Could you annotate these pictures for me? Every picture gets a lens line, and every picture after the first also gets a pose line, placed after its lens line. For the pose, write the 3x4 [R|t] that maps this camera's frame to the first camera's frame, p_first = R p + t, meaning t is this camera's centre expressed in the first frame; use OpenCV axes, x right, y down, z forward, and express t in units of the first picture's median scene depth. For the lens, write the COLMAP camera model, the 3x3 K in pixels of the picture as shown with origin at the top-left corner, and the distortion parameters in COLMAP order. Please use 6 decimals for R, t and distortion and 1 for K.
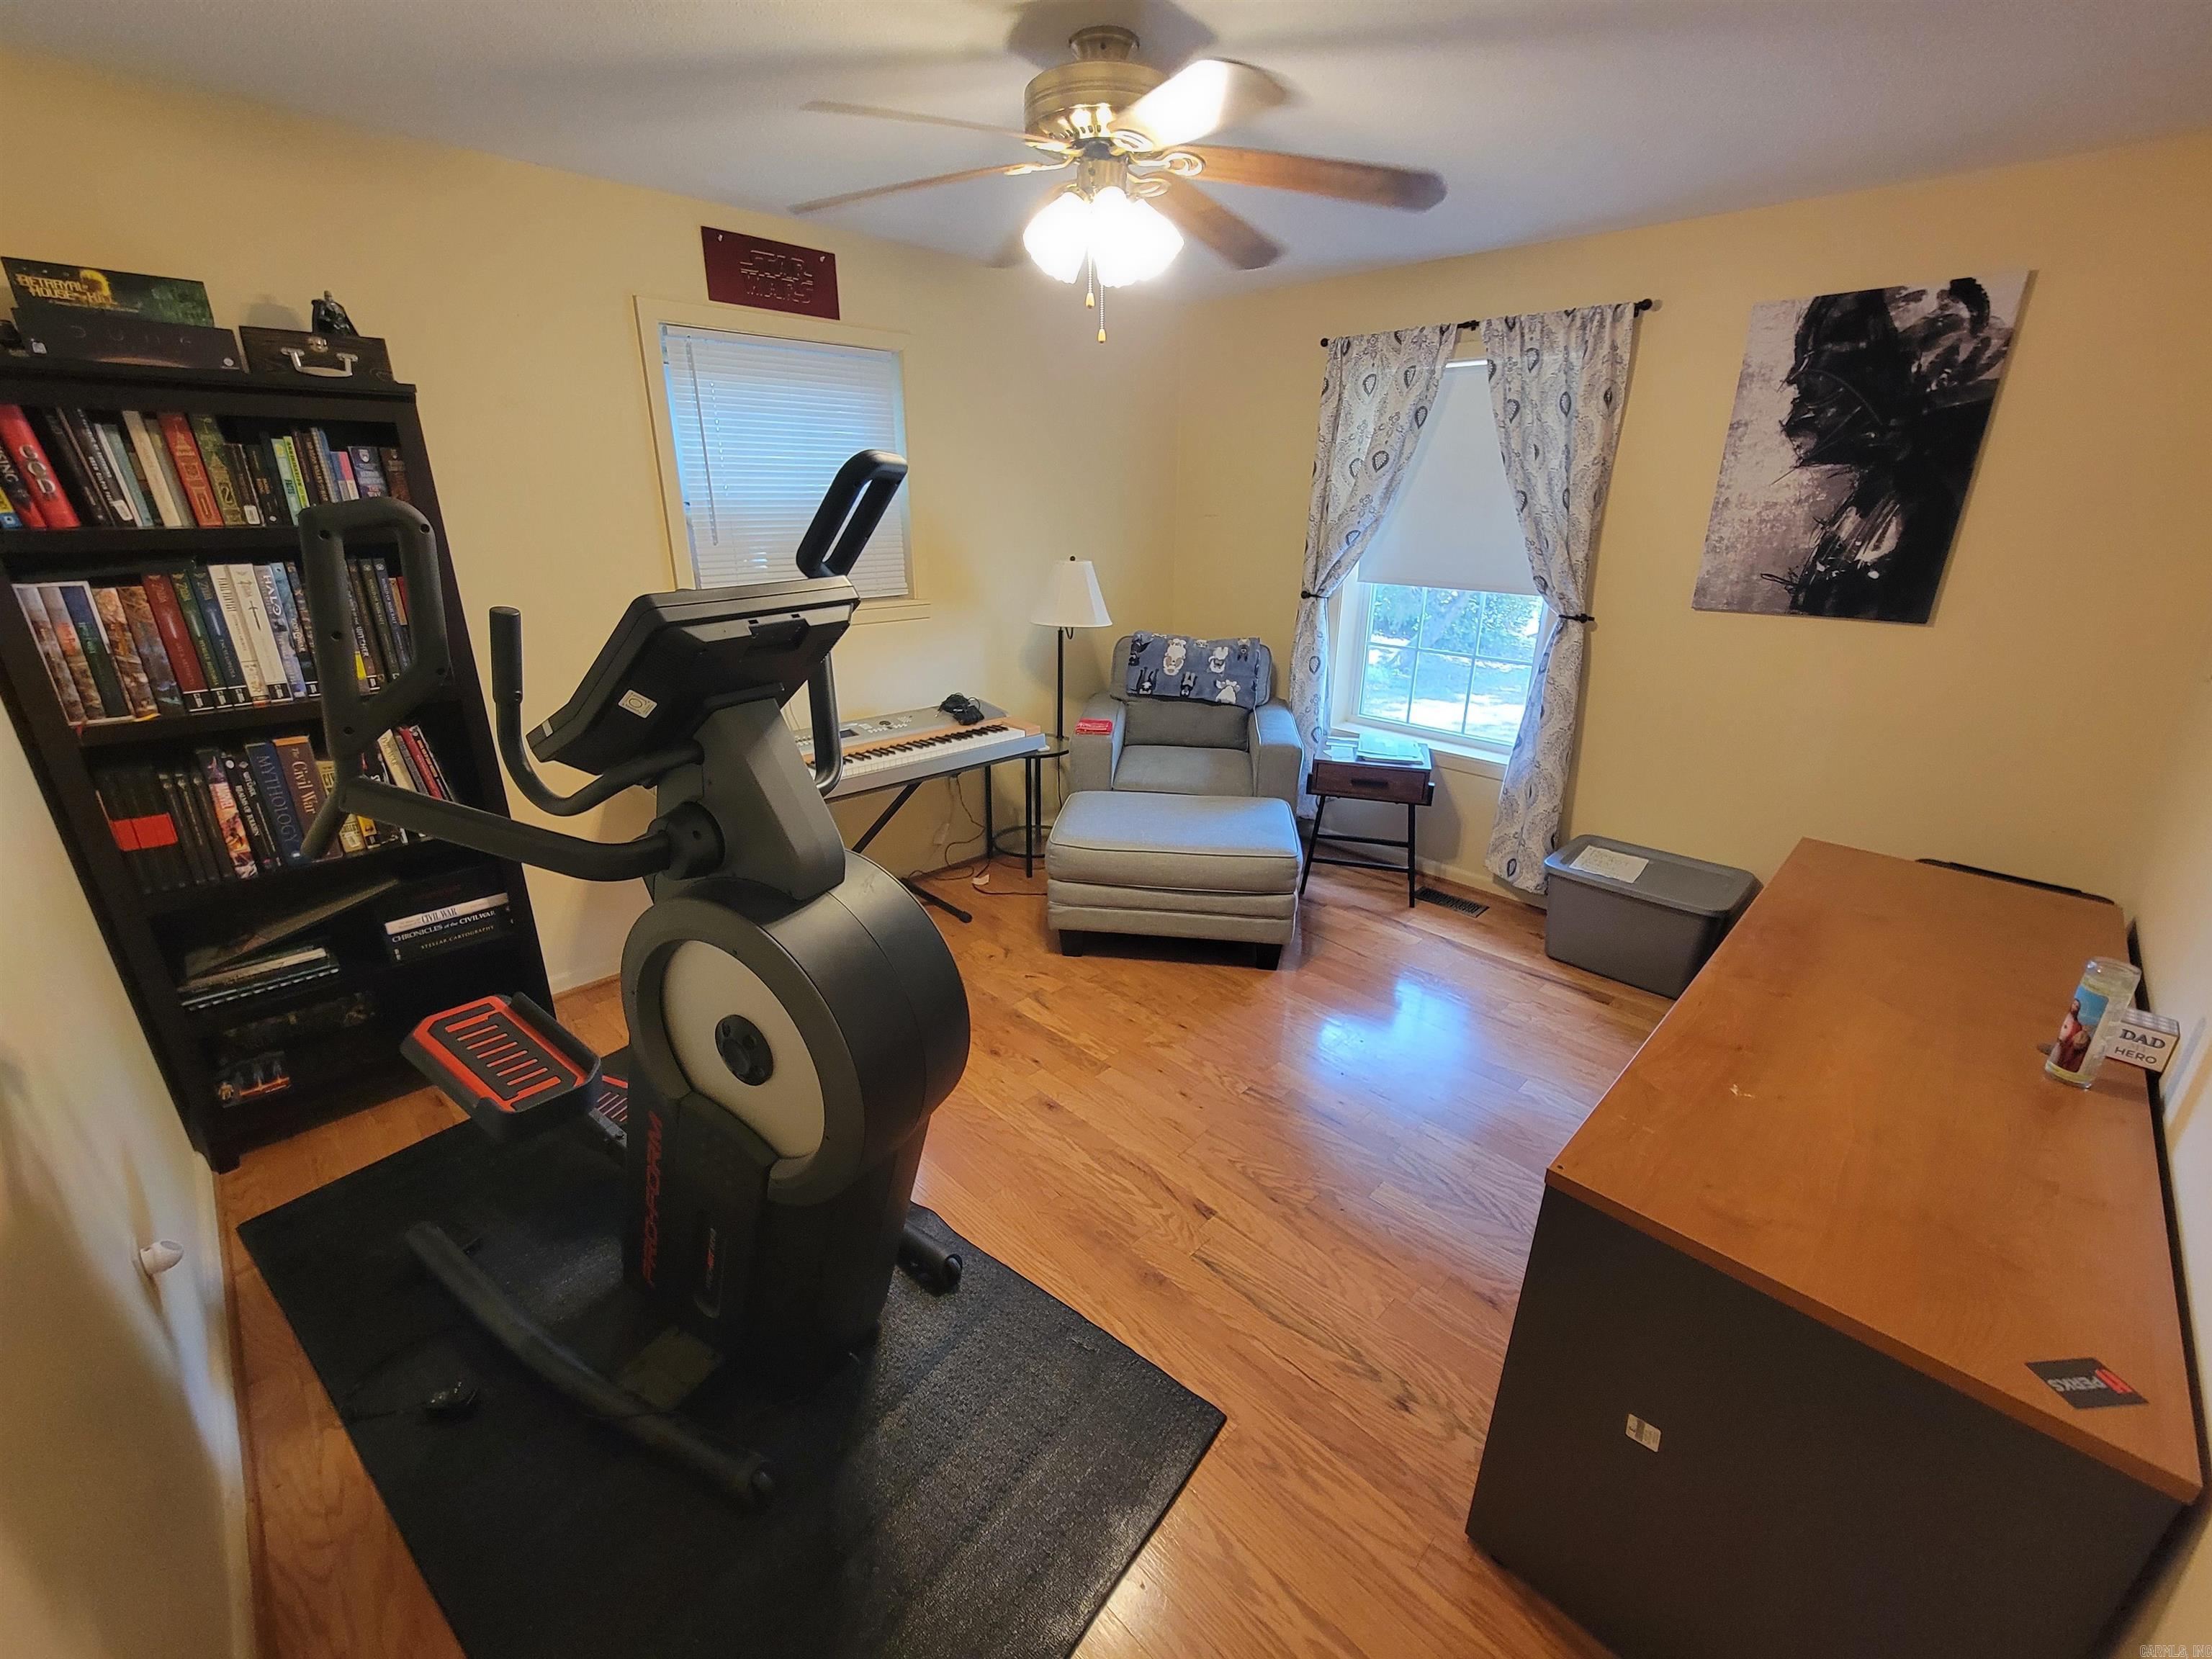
lens RADIAL K [[910.6, 0, 1094.1], [0, 910.6, 817.0], [0, 0, 1]] dist [0.008330, -0.000150]
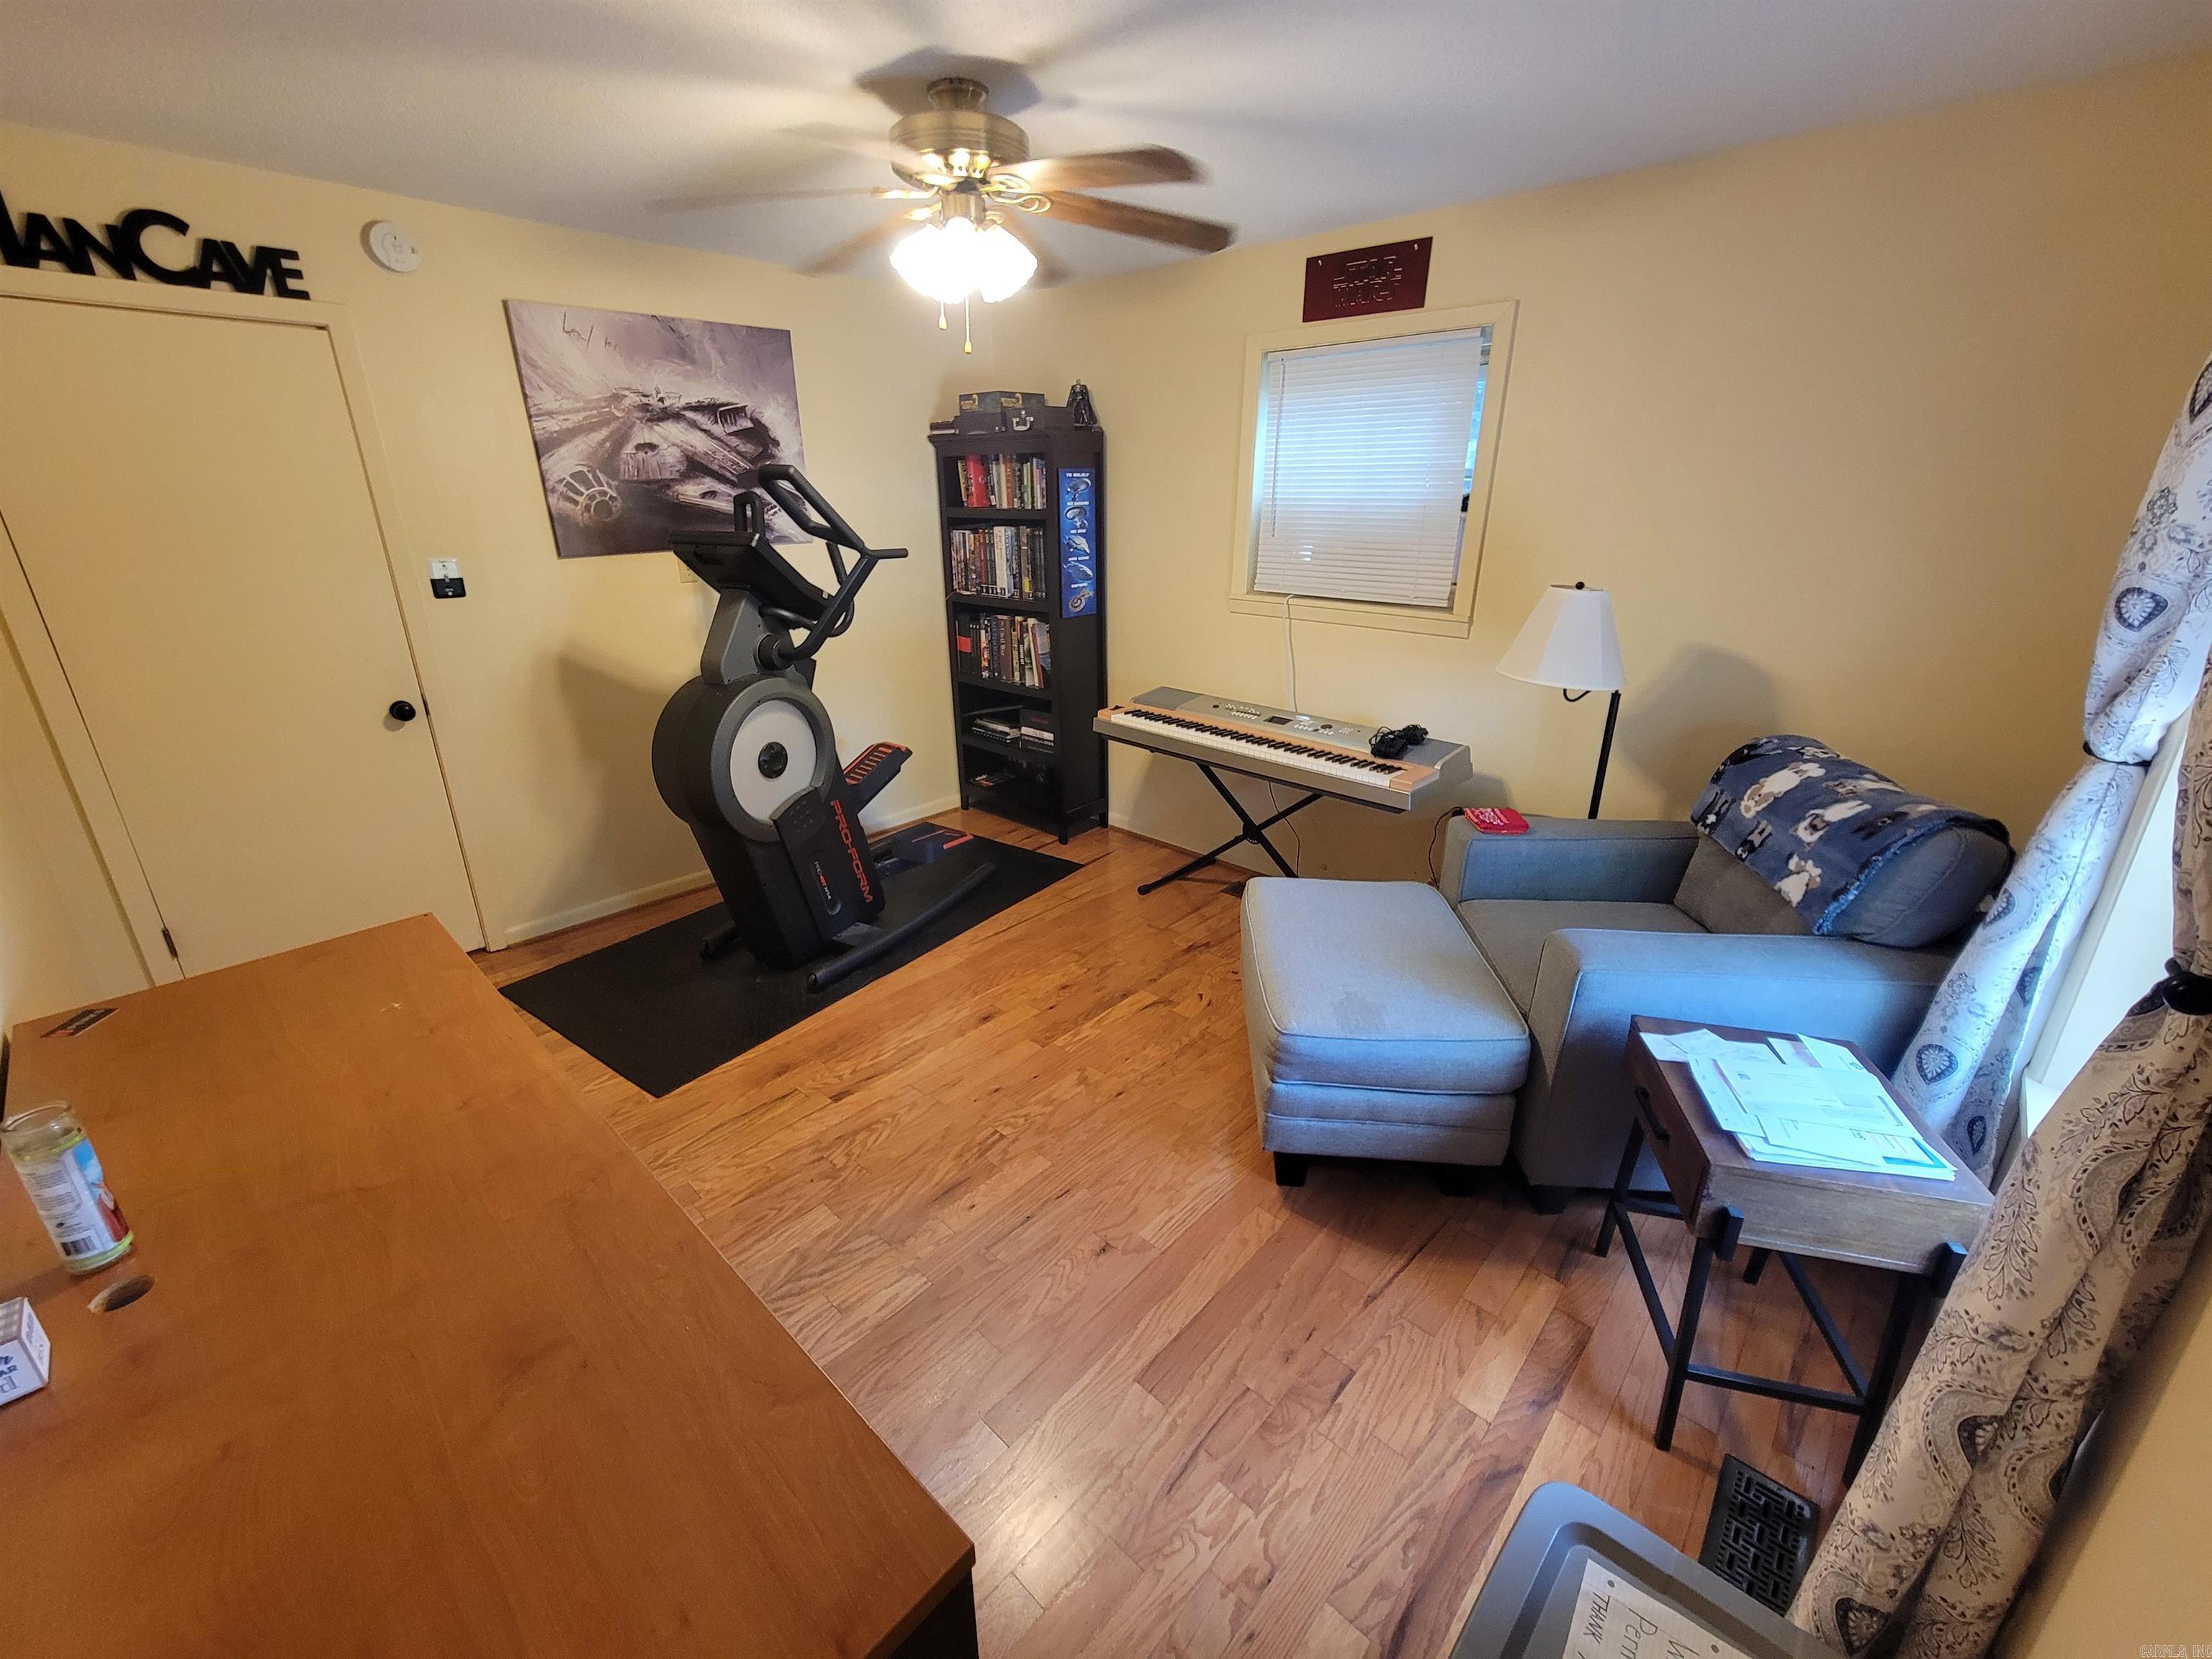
lens RADIAL K [[910.6, 0, 1094.1], [0, 910.6, 817.0], [0, 0, 1]] dist [0.008330, -0.000150]
pose [[0.034979, 0.332282, -0.942531, 0.984719], [-0.338991, 0.891141, 0.301584, -0.312550], [0.940139, 0.308960, 0.143812, 0.902765]]
